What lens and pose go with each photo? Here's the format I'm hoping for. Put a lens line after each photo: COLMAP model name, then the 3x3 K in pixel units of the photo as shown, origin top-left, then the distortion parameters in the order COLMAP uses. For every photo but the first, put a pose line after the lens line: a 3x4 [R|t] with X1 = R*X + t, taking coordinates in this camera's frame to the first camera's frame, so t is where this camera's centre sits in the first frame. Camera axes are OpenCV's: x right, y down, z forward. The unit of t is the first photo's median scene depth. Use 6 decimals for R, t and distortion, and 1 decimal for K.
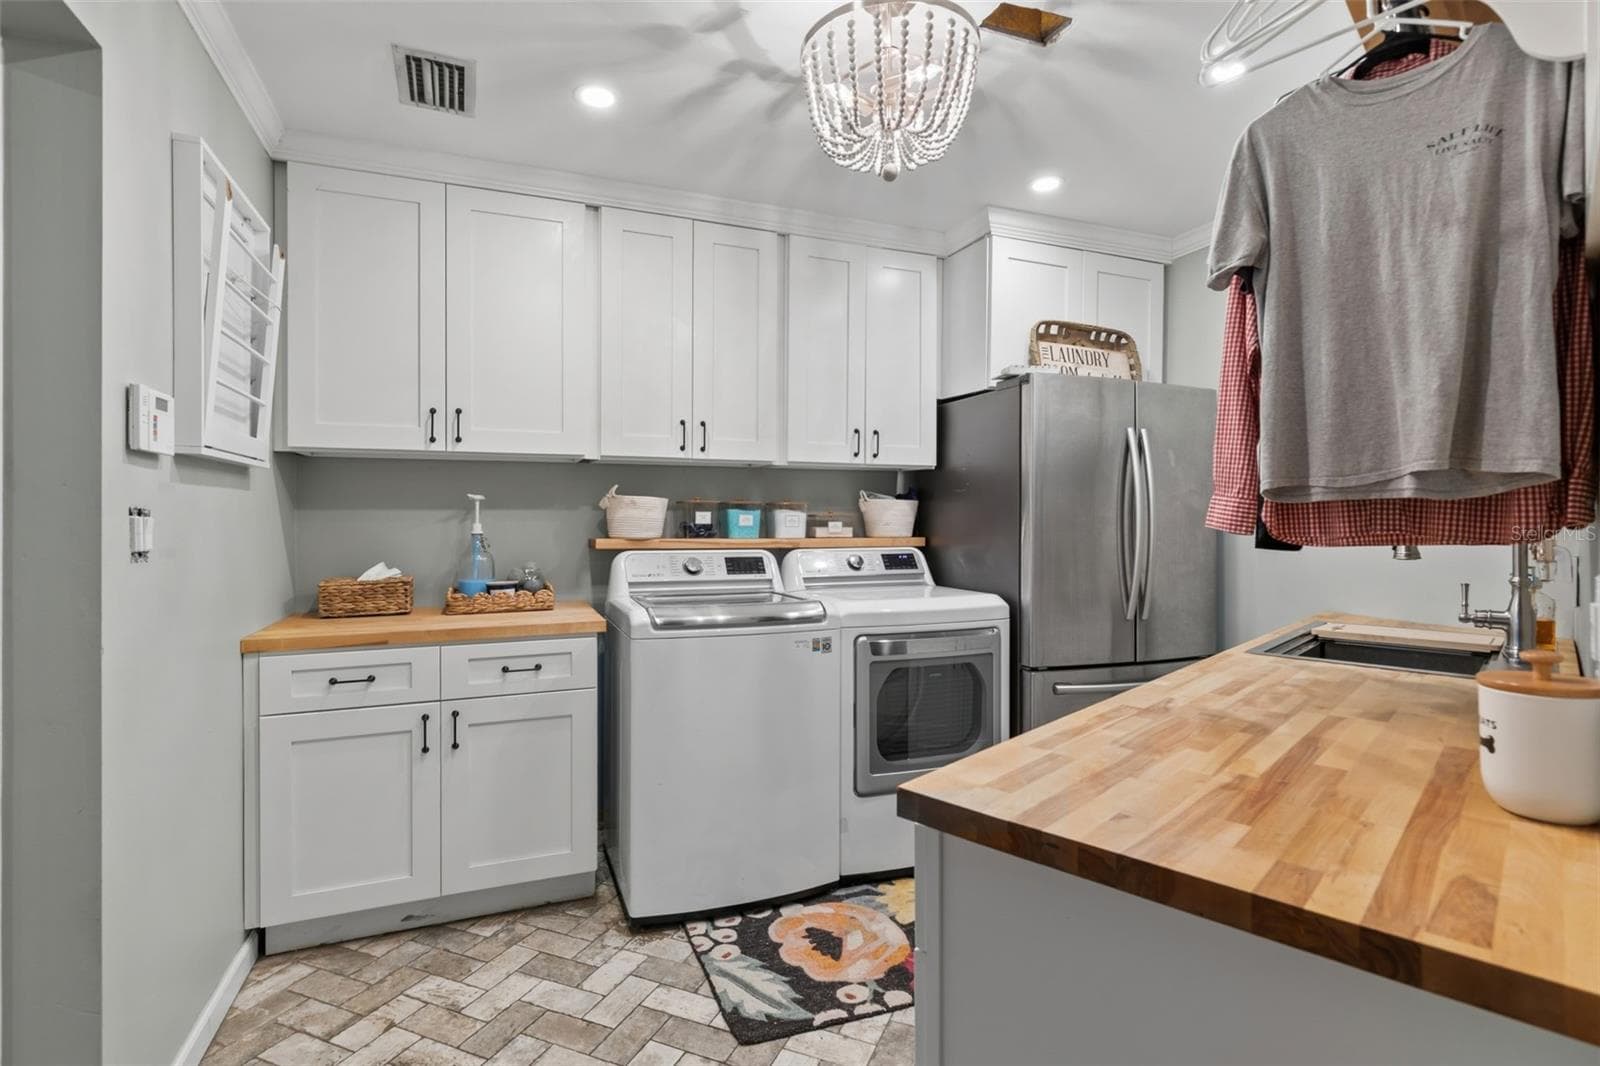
lens RADIAL K [[765.4, 0, 801.7], [0, 765.4, 508.7], [0, 0, 1]] dist [0.004741, -0.000038]
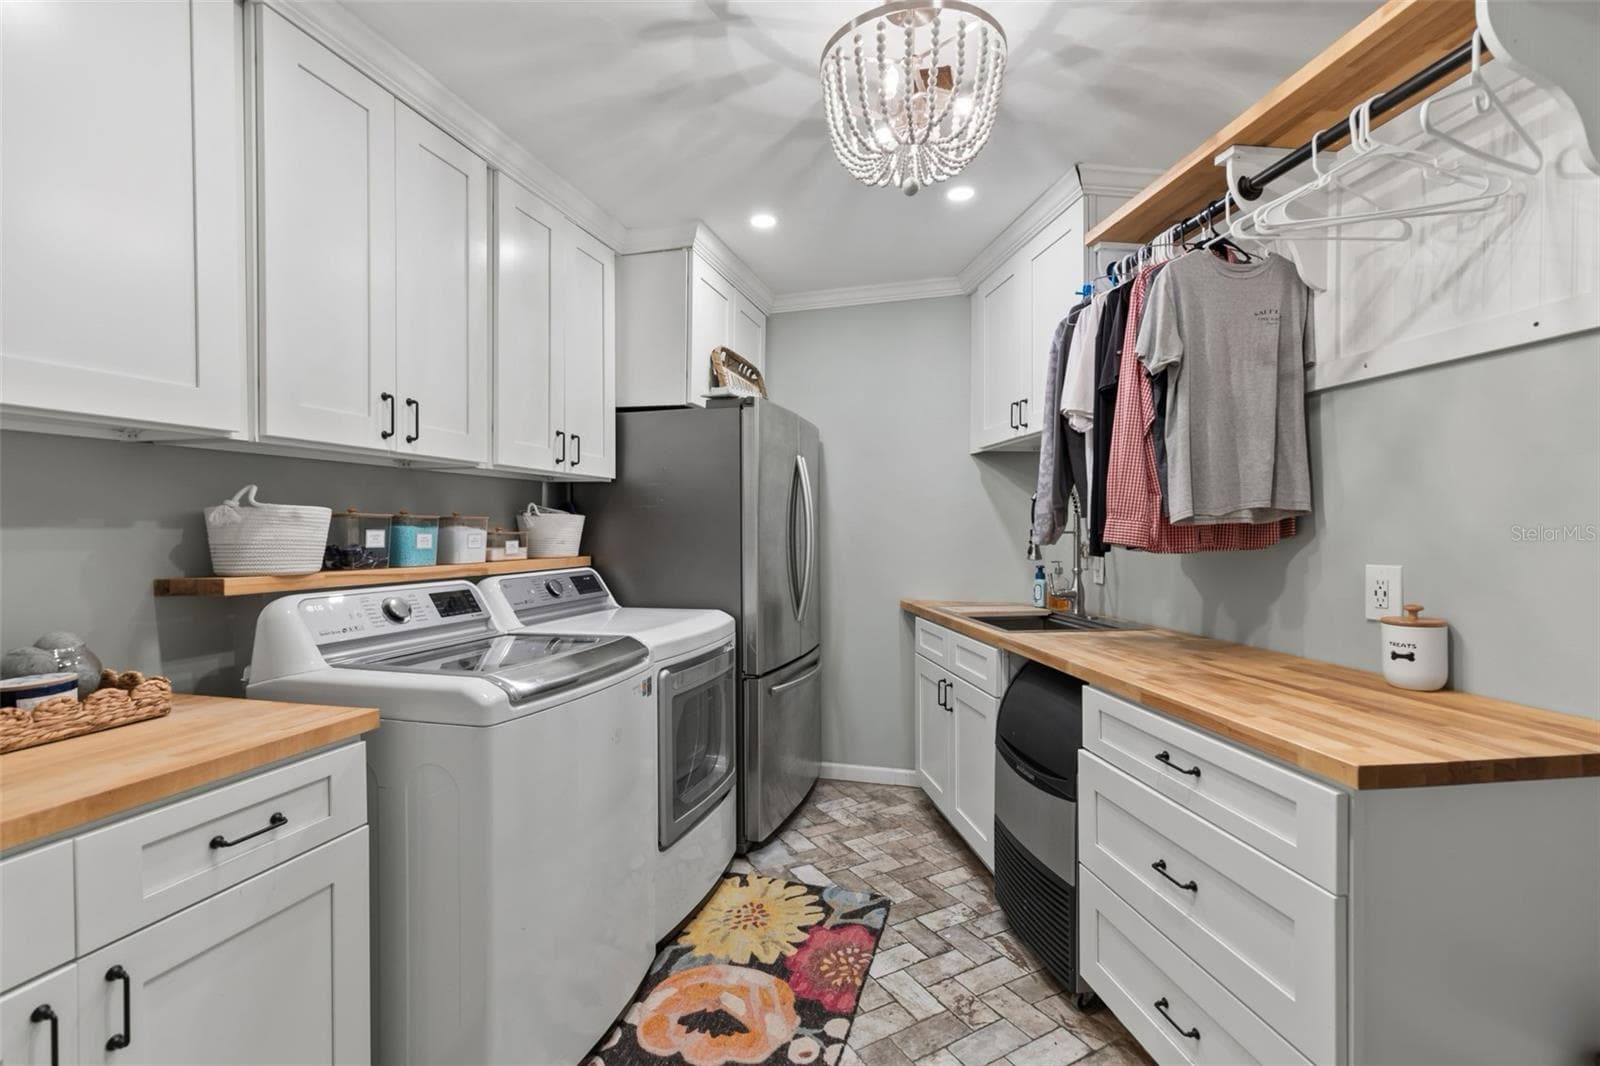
lens RADIAL K [[718.6, 0, 807.3], [0, 718.6, 534.0], [0, 0, 1]] dist [0.010474, -0.000192]
pose [[0.621136, -0.009908, 0.783640, -0.416908], [-0.004065, 0.999866, 0.015863, -0.004540], [-0.783692, -0.013038, 0.621013, 0.315603]]
